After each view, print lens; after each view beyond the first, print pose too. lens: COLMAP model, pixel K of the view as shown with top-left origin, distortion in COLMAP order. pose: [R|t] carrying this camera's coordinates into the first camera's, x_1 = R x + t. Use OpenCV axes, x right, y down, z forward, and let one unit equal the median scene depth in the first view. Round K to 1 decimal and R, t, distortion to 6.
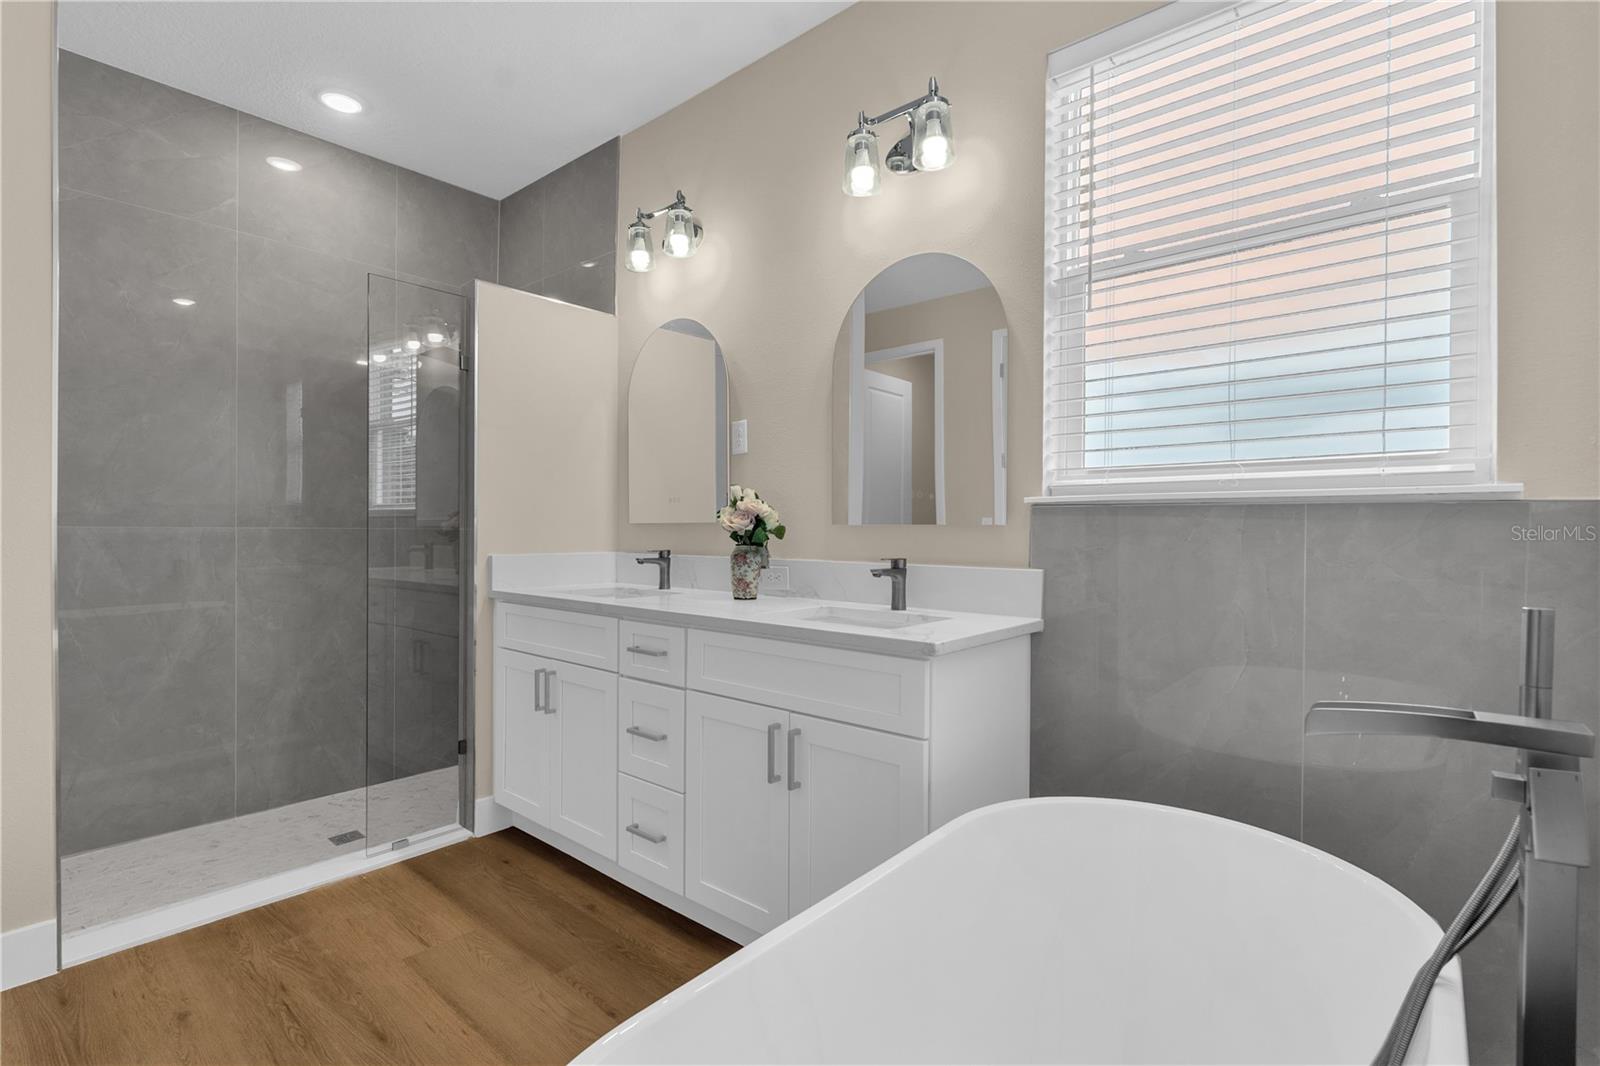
lens RADIAL K [[744.0, 0, 794.3], [0, 744.0, 524.6], [0, 0, 1]] dist [-0.001078, -0.000349]
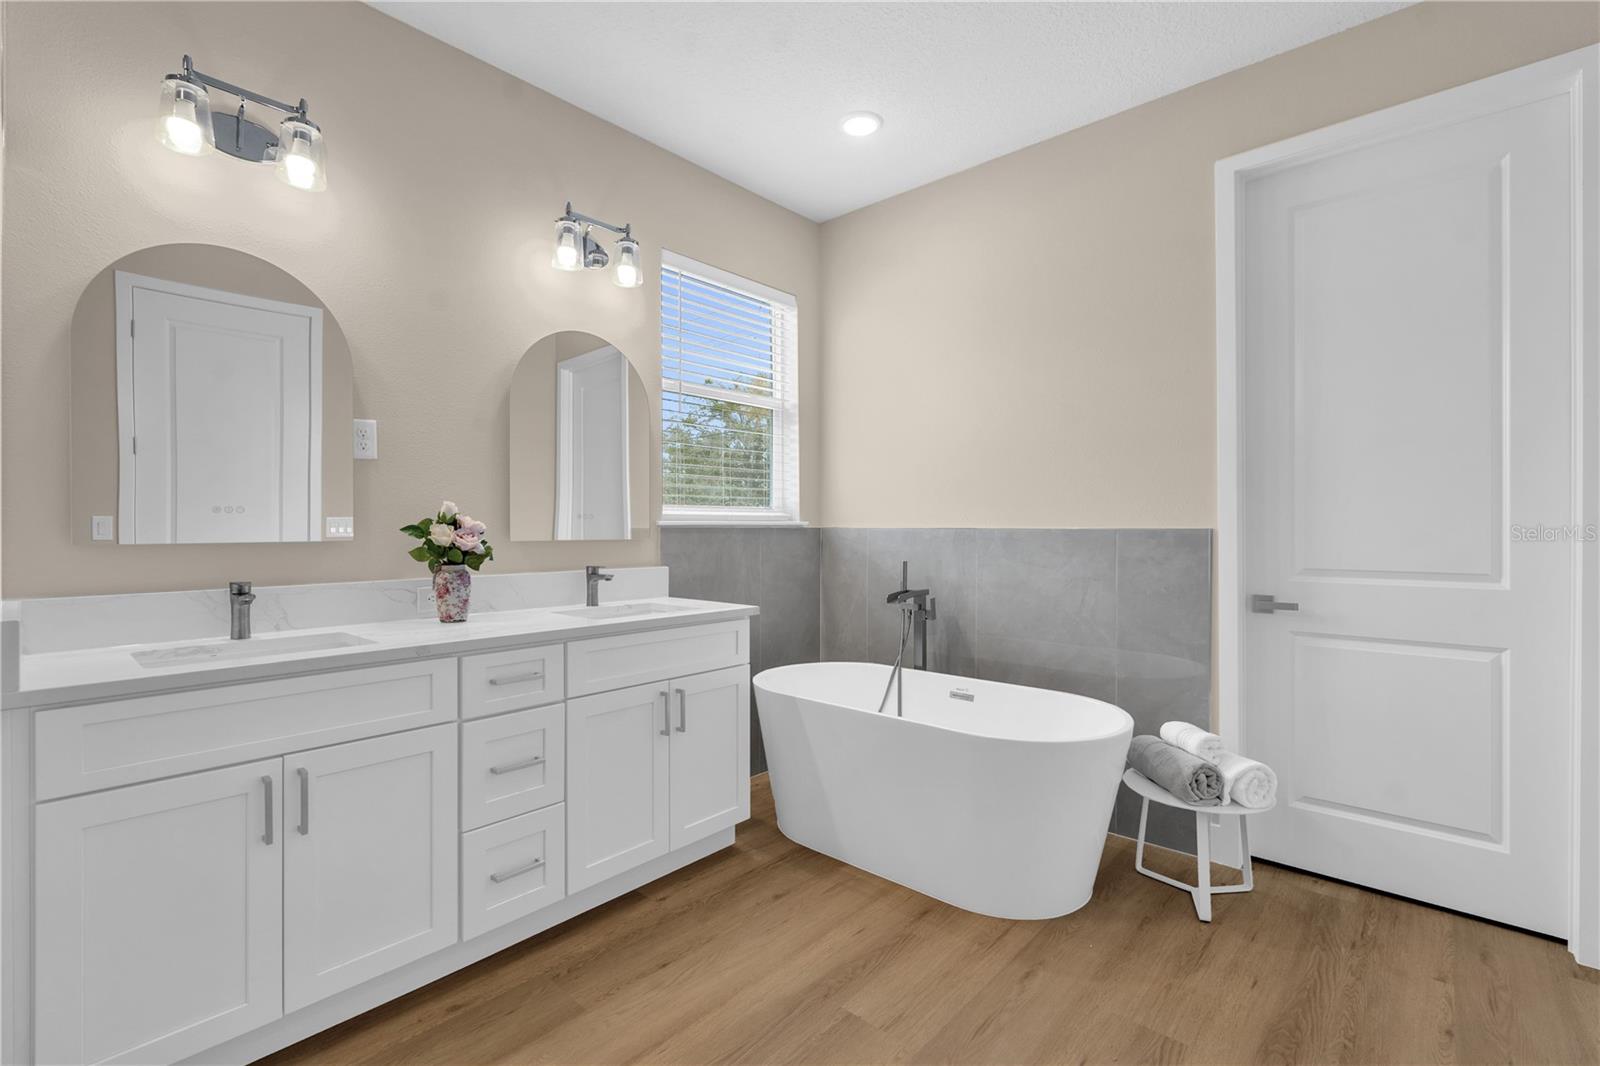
lens RADIAL K [[744.0, 0, 794.3], [0, 744.0, 533.7], [0, 0, 1]] dist [-0.001078, -0.000349]
pose [[0.007226, -0.007485, 0.999946, -1.159588], [0.004004, 0.999964, 0.007456, -0.019401], [-0.999966, 0.003950, 0.007256, 0.651447]]
